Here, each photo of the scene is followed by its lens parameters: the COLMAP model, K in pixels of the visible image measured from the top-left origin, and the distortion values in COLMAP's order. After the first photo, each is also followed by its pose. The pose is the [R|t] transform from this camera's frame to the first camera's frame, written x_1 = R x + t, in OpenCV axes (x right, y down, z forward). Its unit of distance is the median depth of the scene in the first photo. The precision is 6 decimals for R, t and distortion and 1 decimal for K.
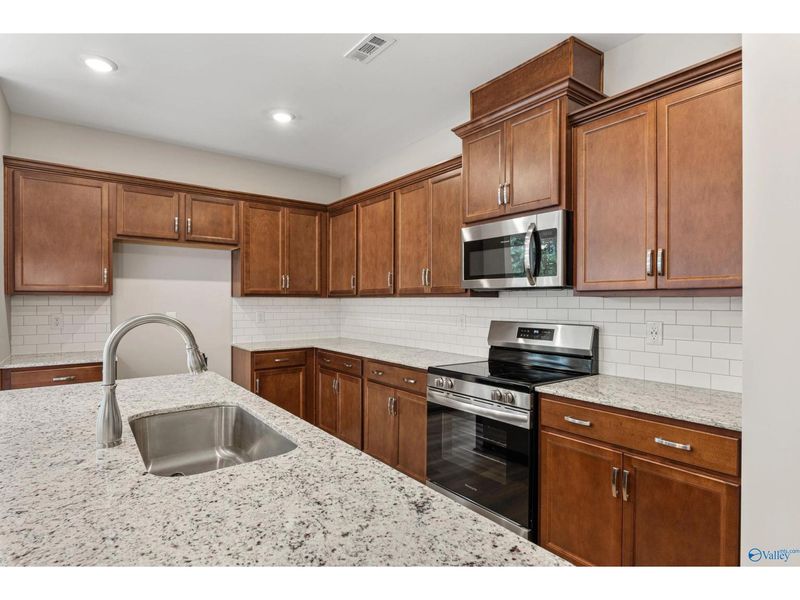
lens RADIAL K [[425.0, 0, 402.7], [0, 425.0, 302.3], [0, 0, 1]] dist [0.009071, 0.002211]
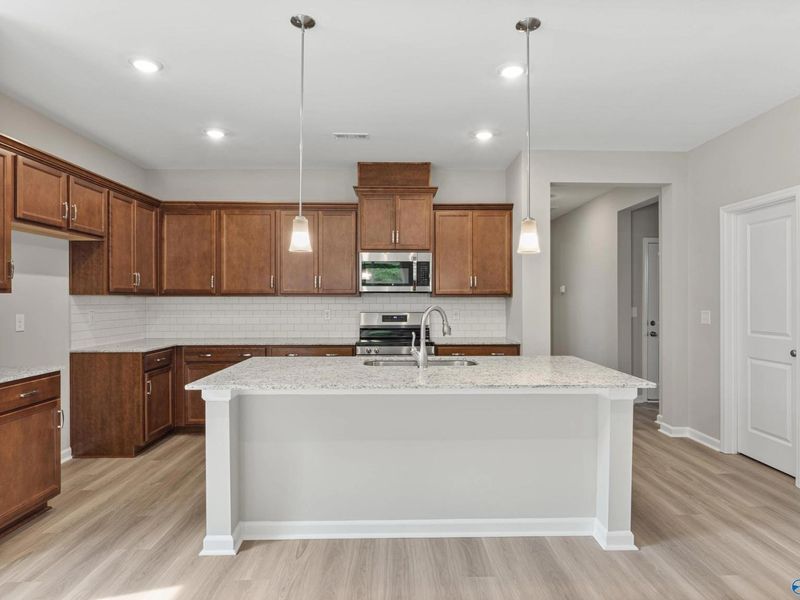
lens RADIAL K [[479.1, 0, 400.1], [0, 479.1, 299.4], [0, 0, 1]] dist [-0.040404, 0.002986]
pose [[0.582478, -0.002124, 0.812844, -0.874257], [0.004260, 0.999991, -0.000439, -0.001435], [-0.812835, 0.003719, 0.582482, -0.090189]]
